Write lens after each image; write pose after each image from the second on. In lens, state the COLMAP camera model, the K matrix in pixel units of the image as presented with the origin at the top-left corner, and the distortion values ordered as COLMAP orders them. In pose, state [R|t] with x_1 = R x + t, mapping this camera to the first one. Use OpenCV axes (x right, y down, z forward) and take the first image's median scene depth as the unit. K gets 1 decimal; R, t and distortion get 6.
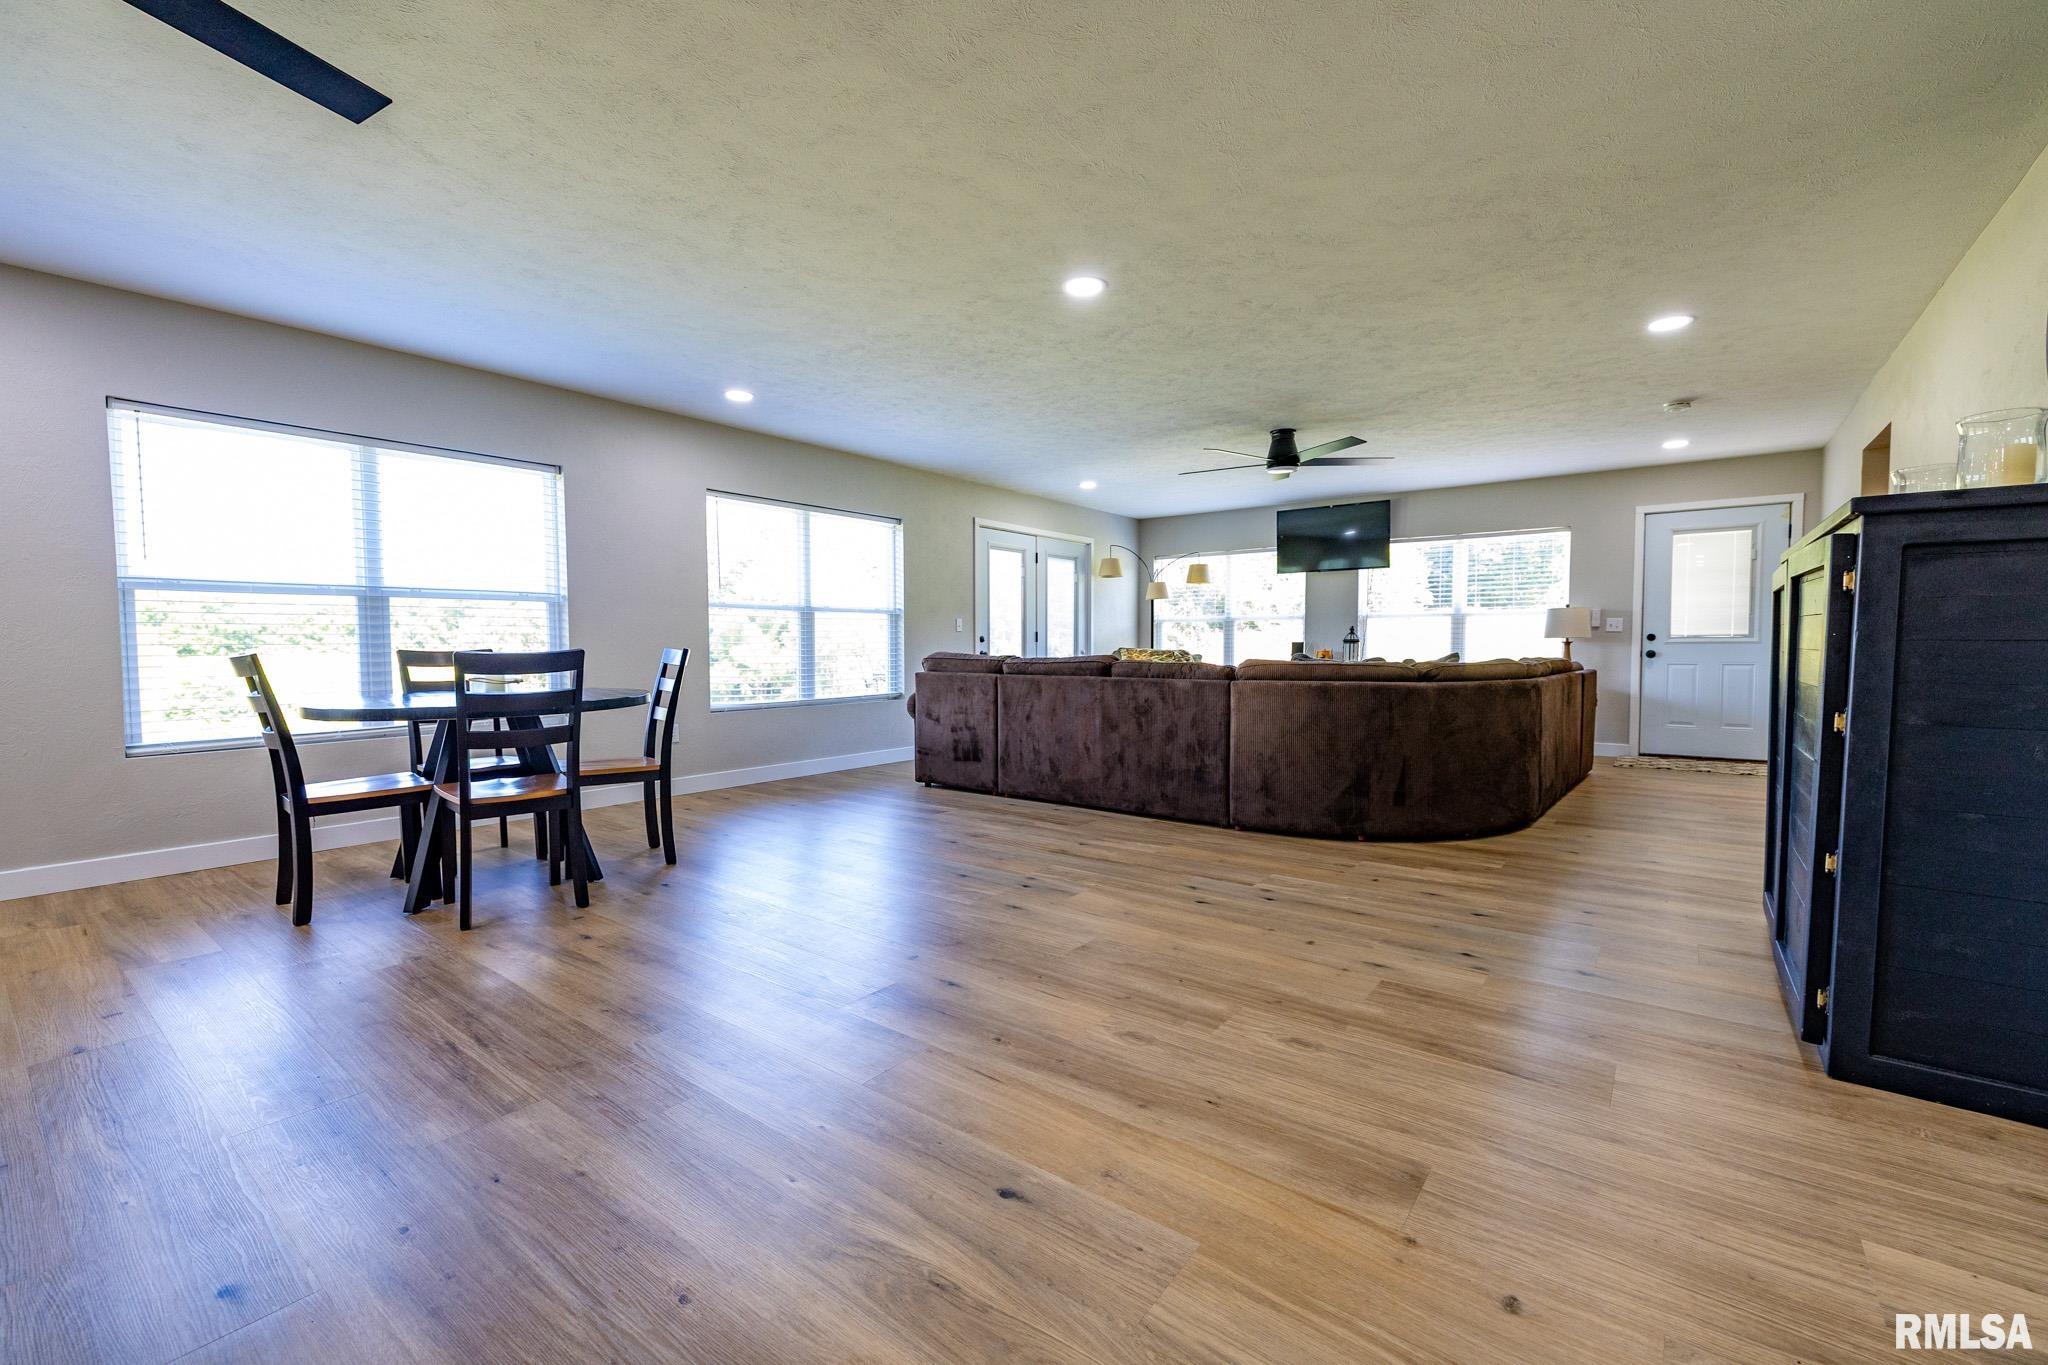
lens RADIAL K [[846.2, 0, 987.7], [0, 846.2, 683.8], [0, 0, 1]] dist [-0.030597, 0.000192]
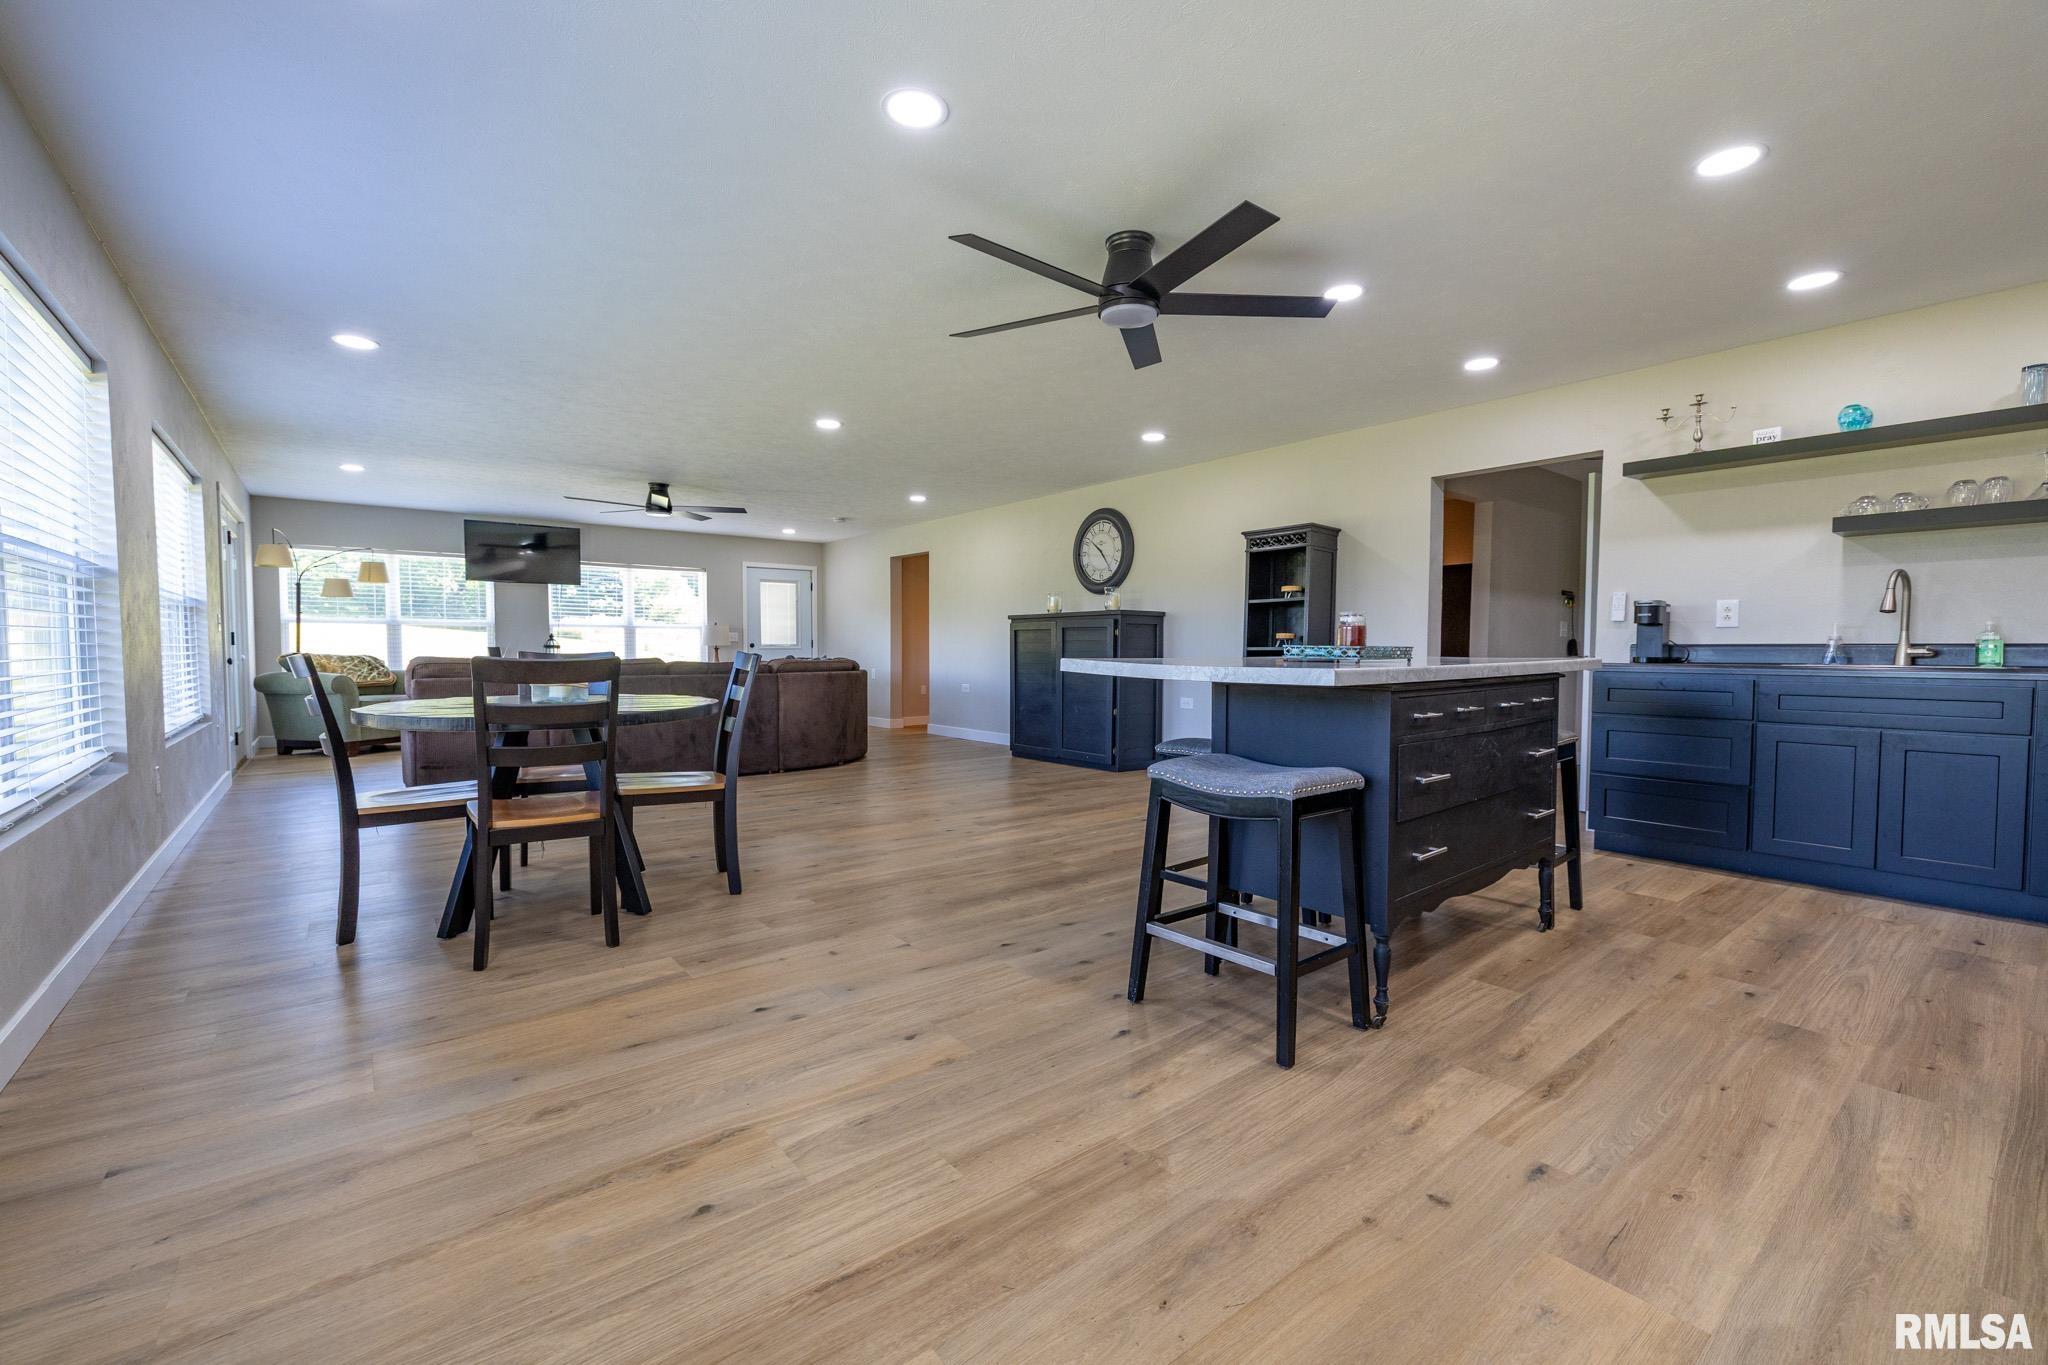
lens RADIAL K [[834.9, 0, 1024.0], [0, 834.9, 682.5], [0, 0, 1]] dist [-0.010982, -0.000025]
pose [[0.211239, -0.034158, 0.976837, -0.590430], [0.038760, 0.998896, 0.026547, -0.006199], [-0.976666, 0.032254, 0.212330, 0.140313]]
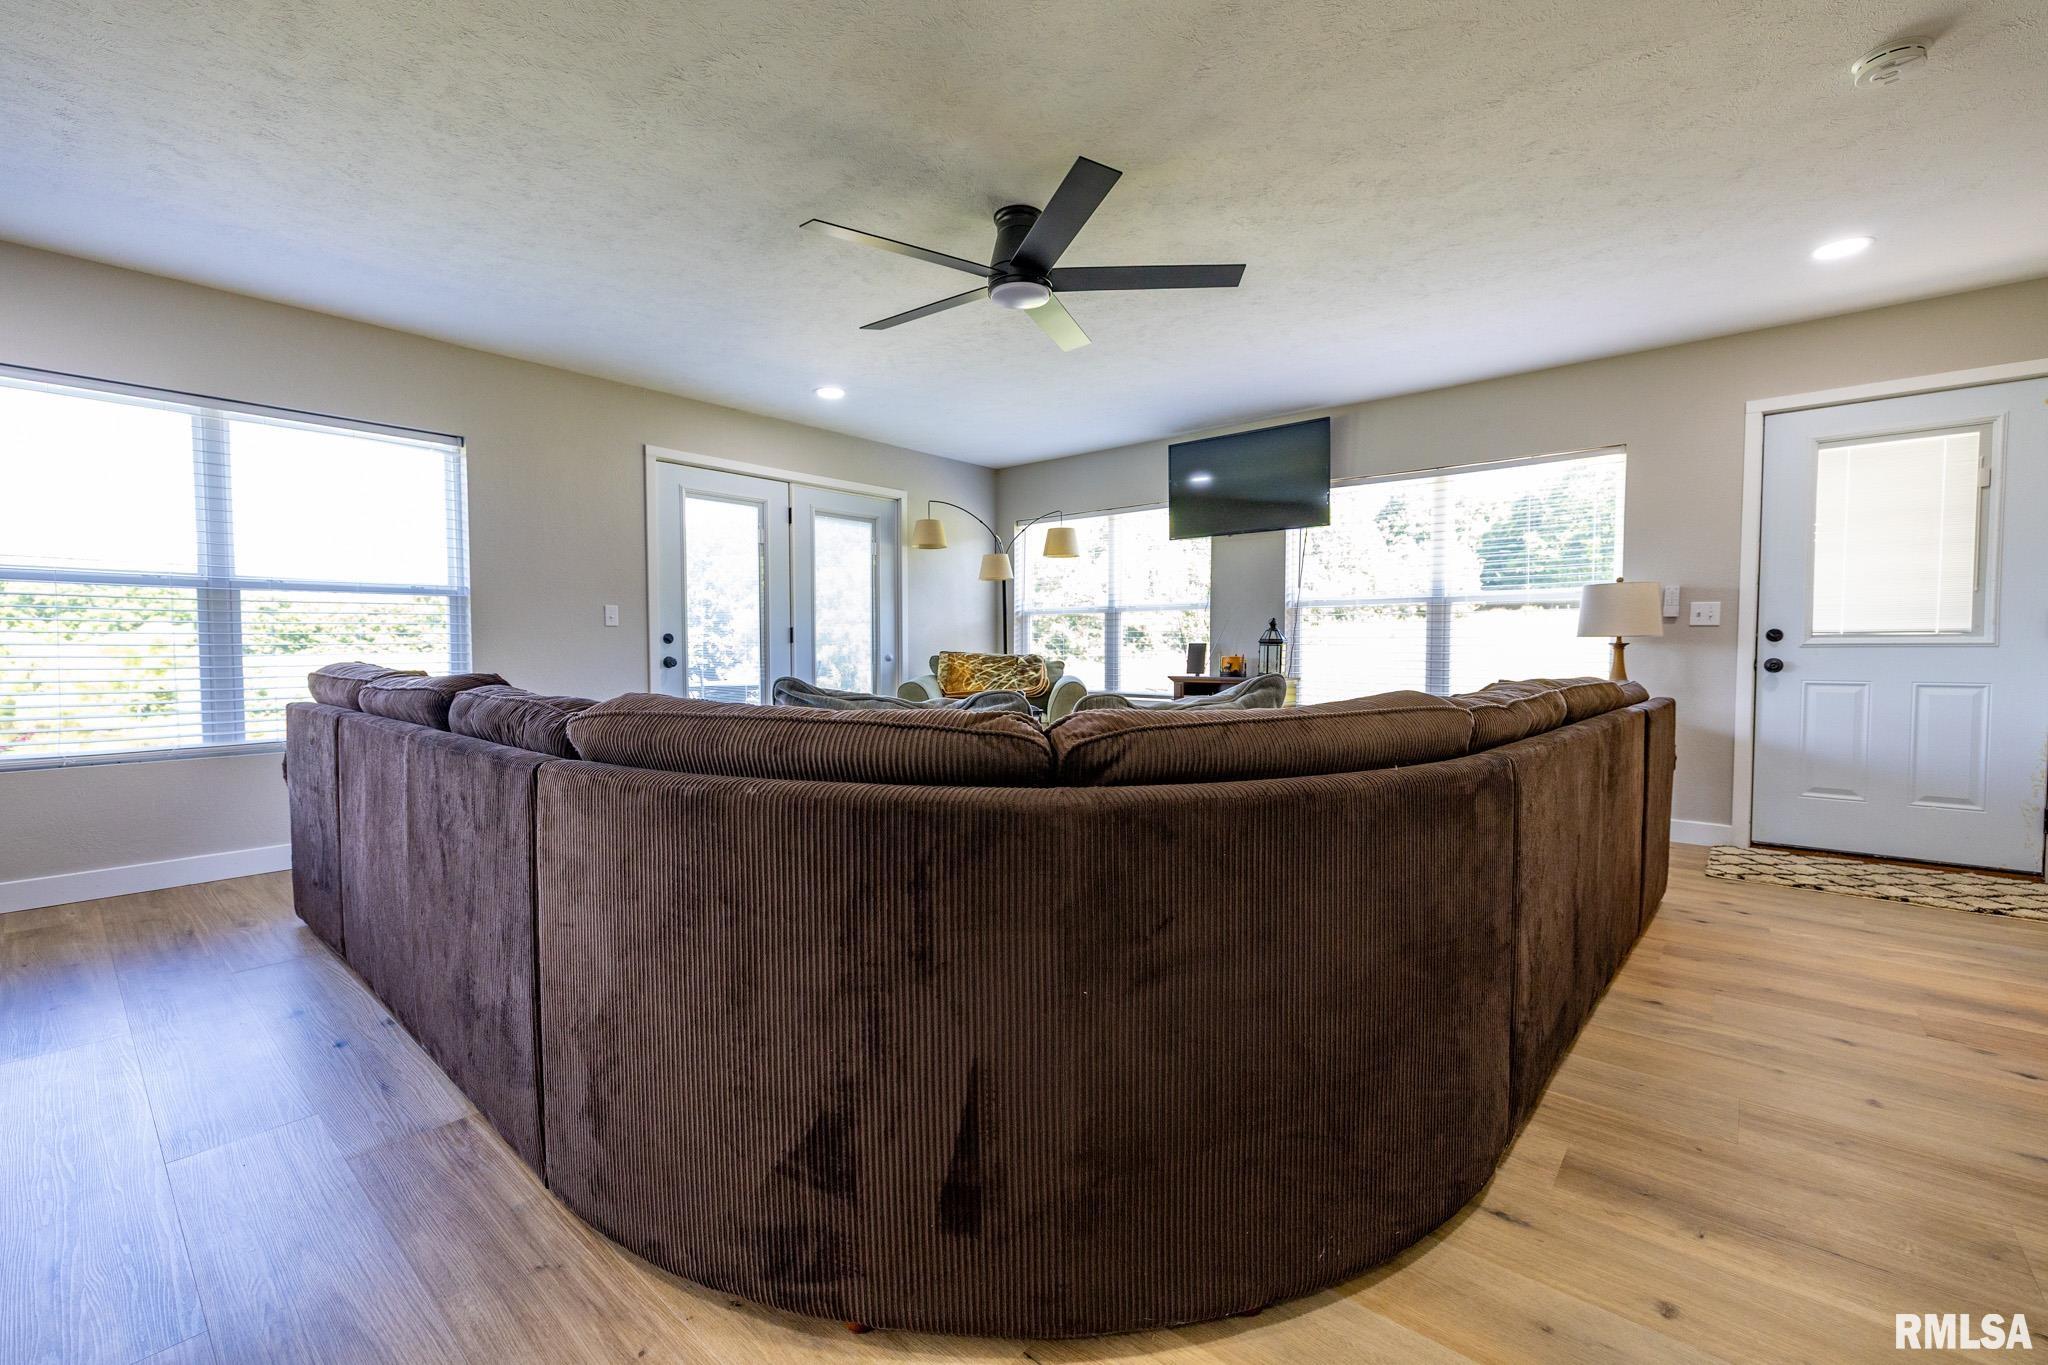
lens RADIAL K [[834.9, 0, 1024.0], [0, 834.9, 682.5], [0, 0, 1]] dist [-0.010982, -0.000025]
pose [[0.999740, 0.002700, -0.022632, 0.279230], [-0.002768, 0.999992, -0.002967, -0.019344], [0.022624, 0.003029, 0.999739, 0.391889]]
